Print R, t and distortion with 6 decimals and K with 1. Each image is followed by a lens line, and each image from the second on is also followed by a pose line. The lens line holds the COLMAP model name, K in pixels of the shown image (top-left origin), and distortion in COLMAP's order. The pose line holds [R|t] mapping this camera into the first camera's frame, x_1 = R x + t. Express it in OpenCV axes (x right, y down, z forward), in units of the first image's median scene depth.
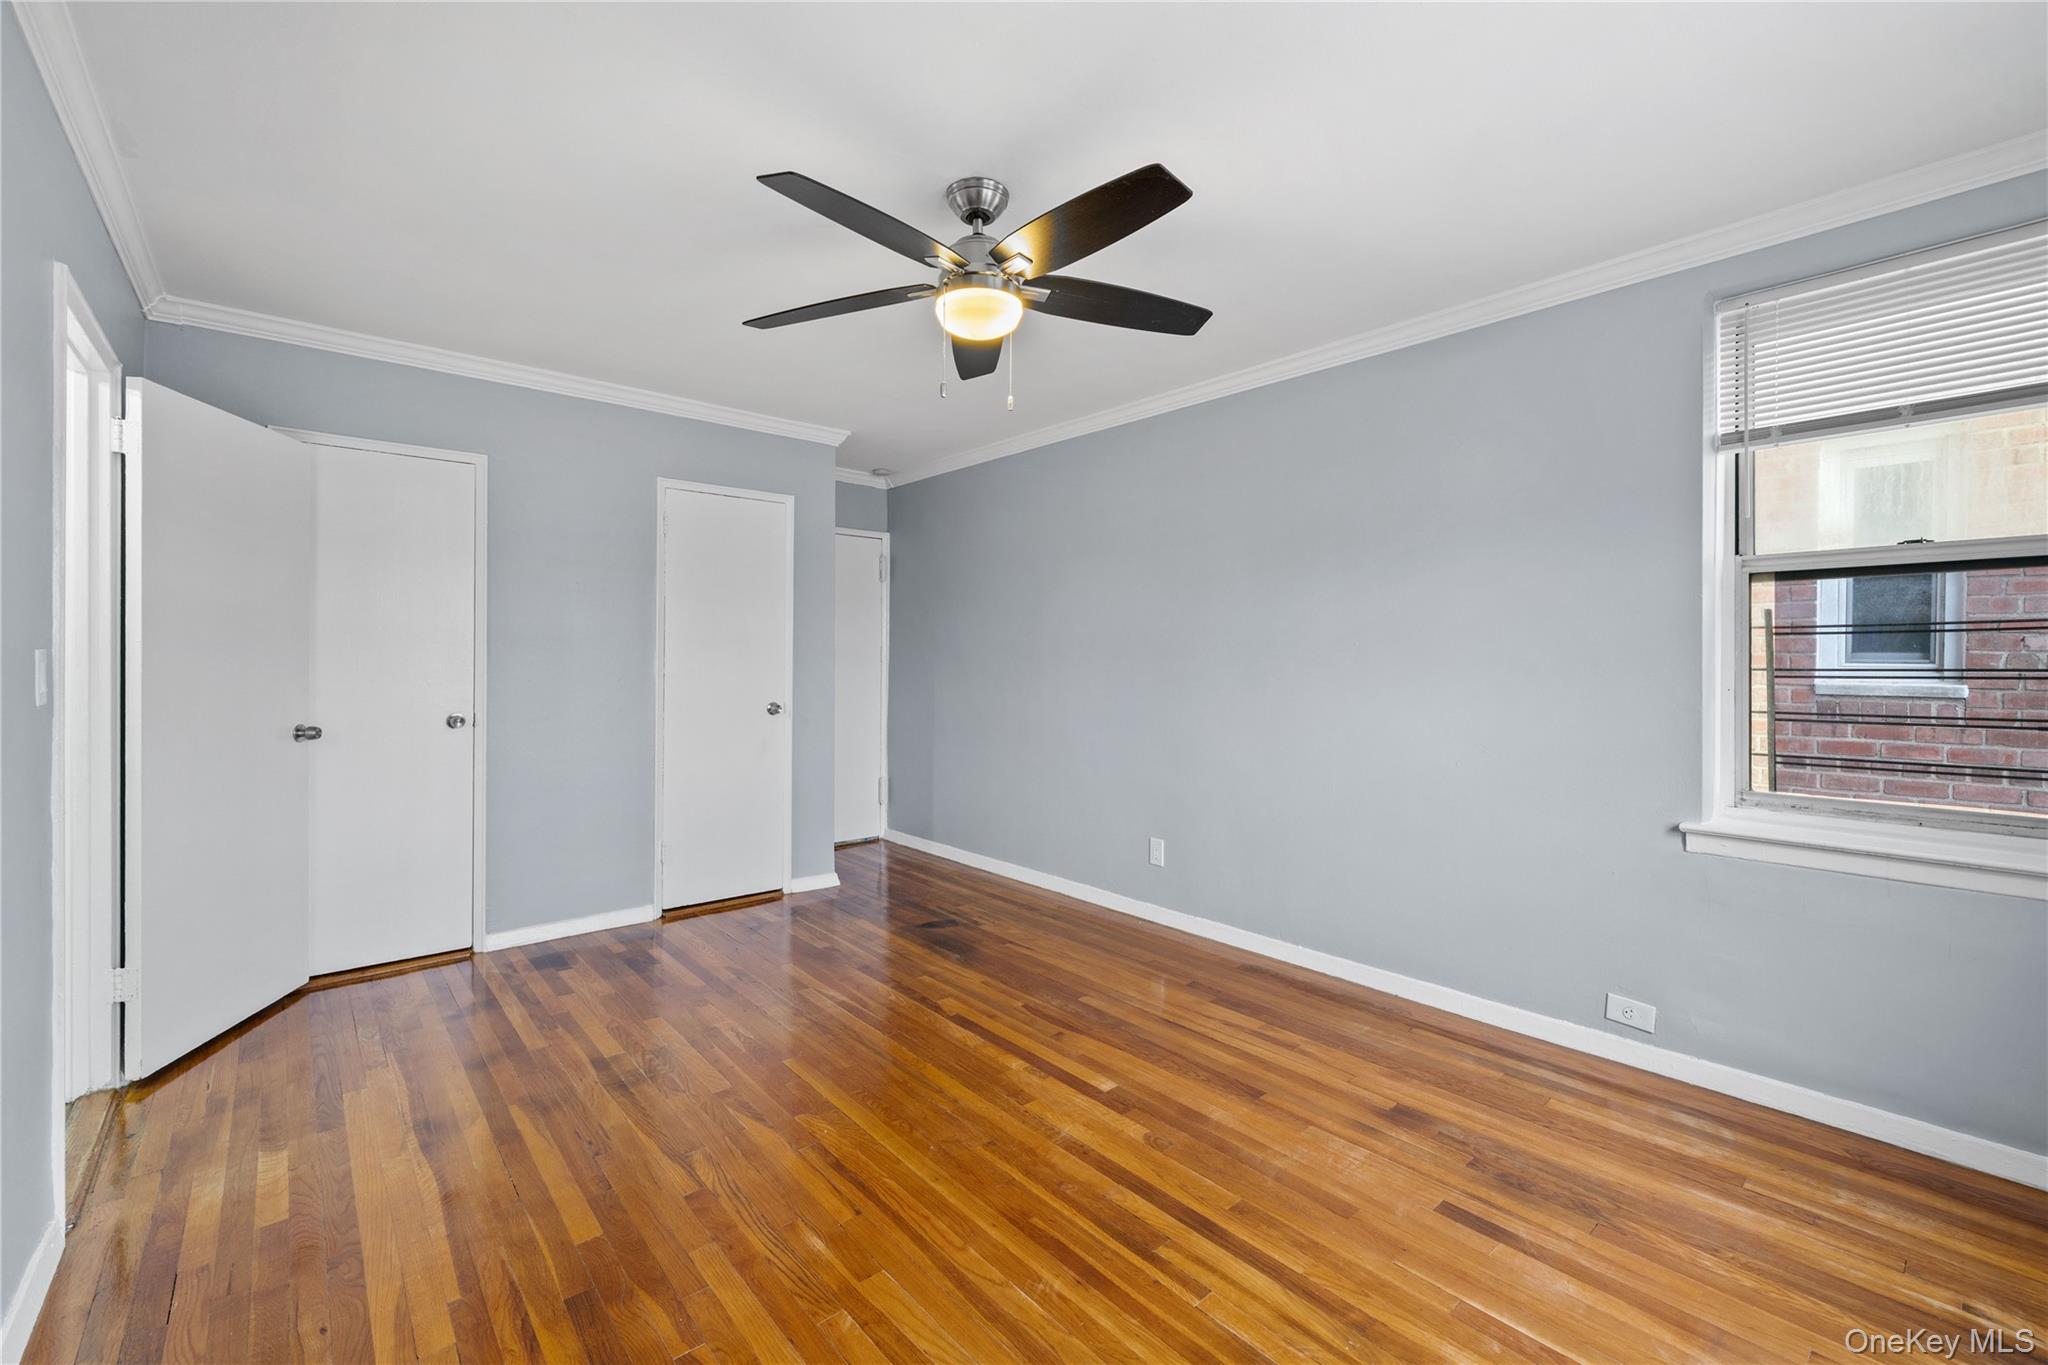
lens RADIAL K [[847.5, 0, 1023.9], [0, 847.5, 669.0], [0, 0, 1]] dist [0.003895, 0.000289]
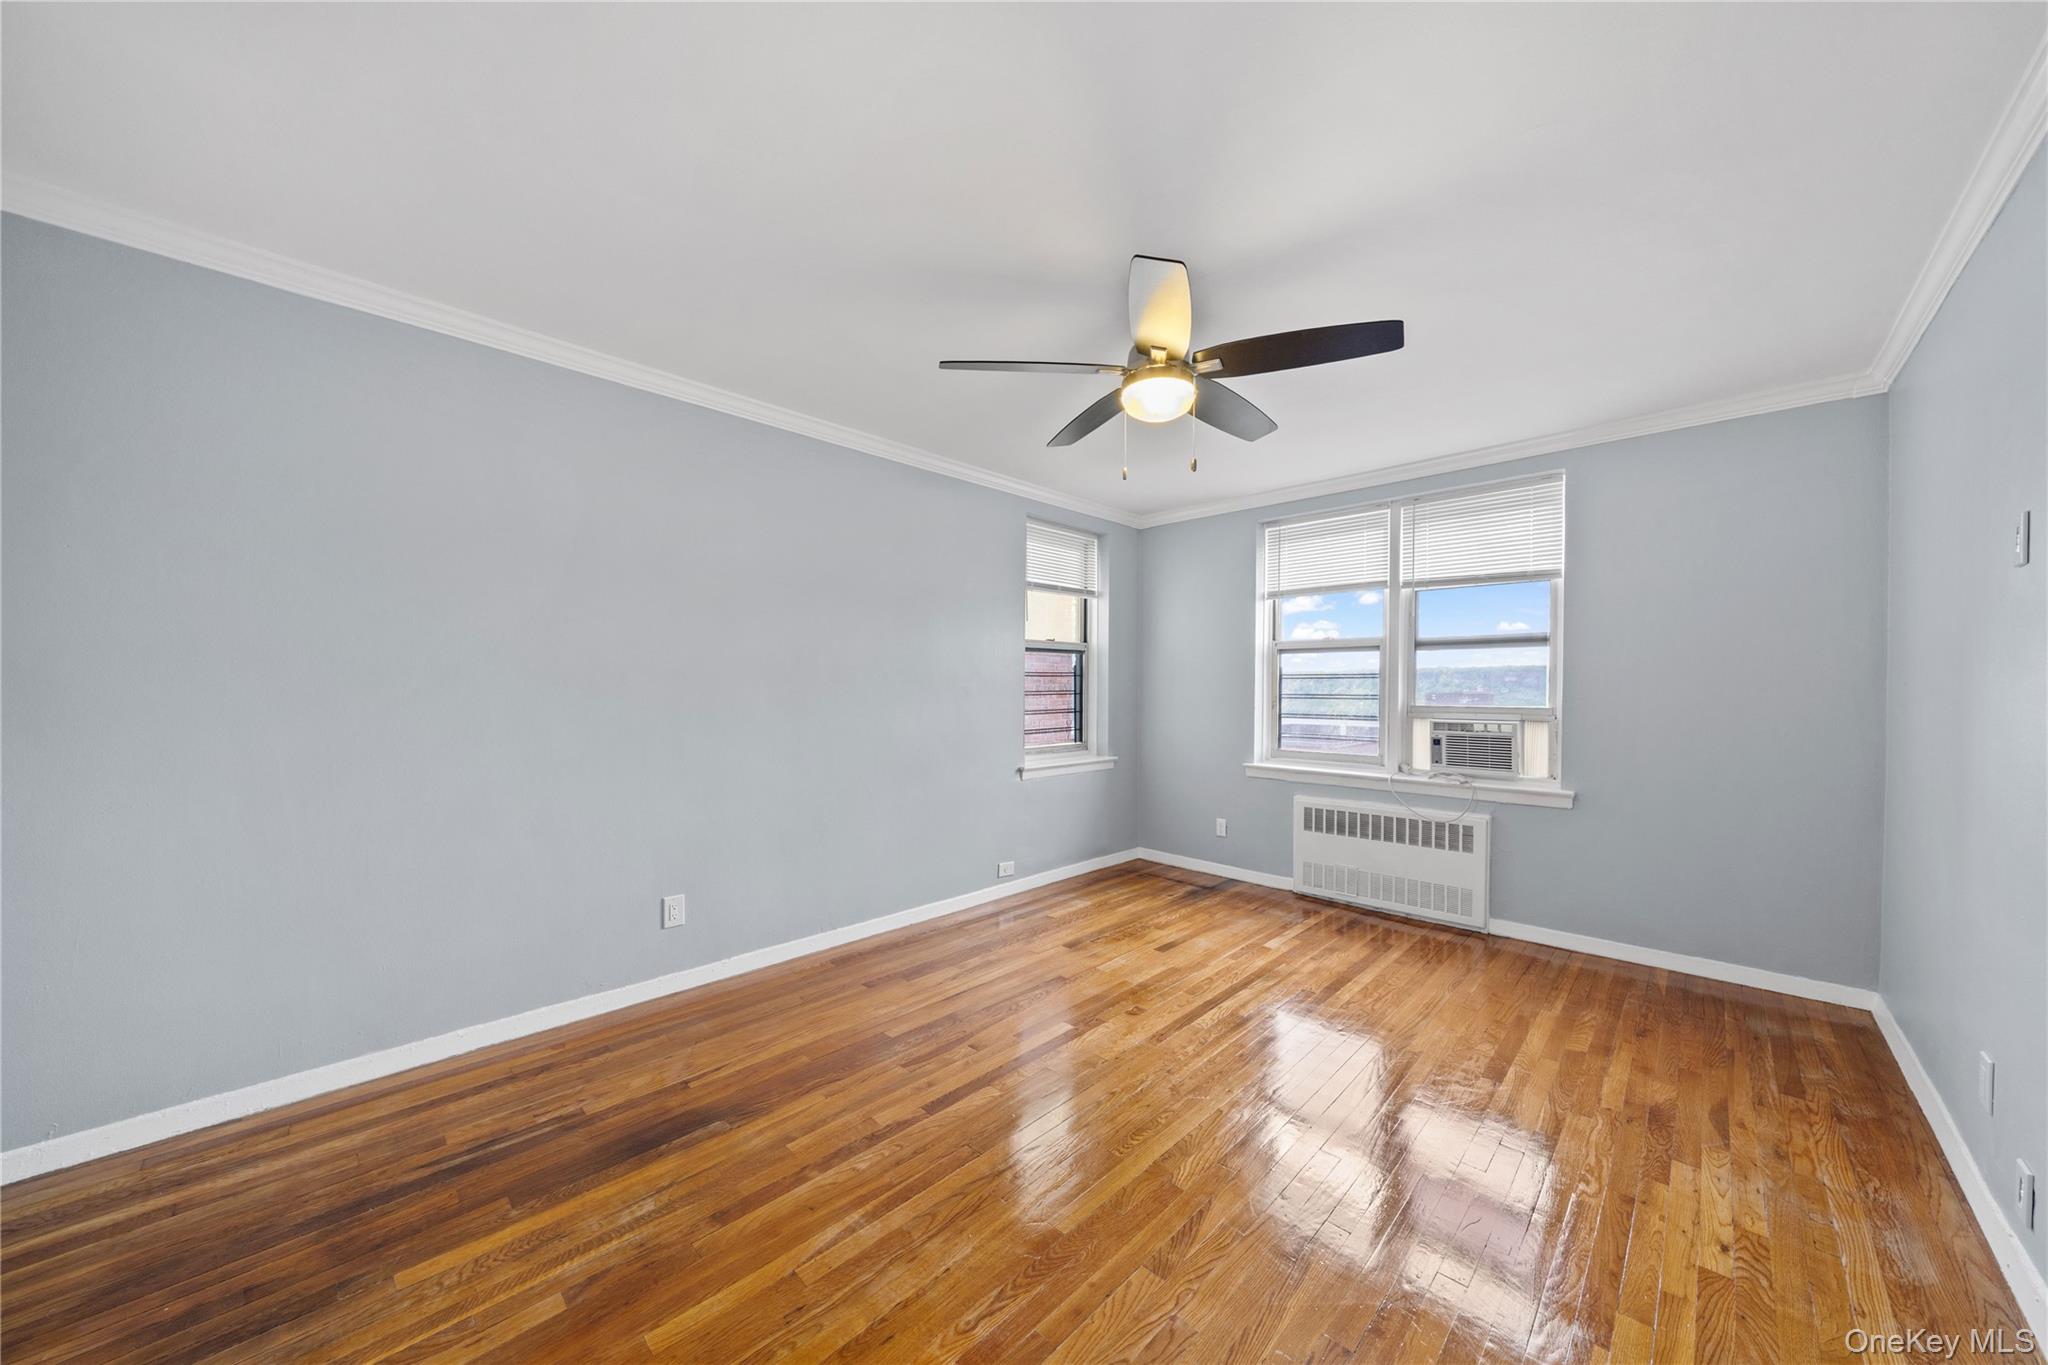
lens RADIAL K [[717.0, 0, 1021.3], [0, 717.0, 679.2], [0, 0, 1]] dist [-0.001706, -0.000148]
pose [[-0.086685, 0.009513, 0.996190, -0.825735], [0.002687, 0.999953, -0.009315, -0.011413], [-0.996232, 0.001869, -0.086707, 0.994682]]
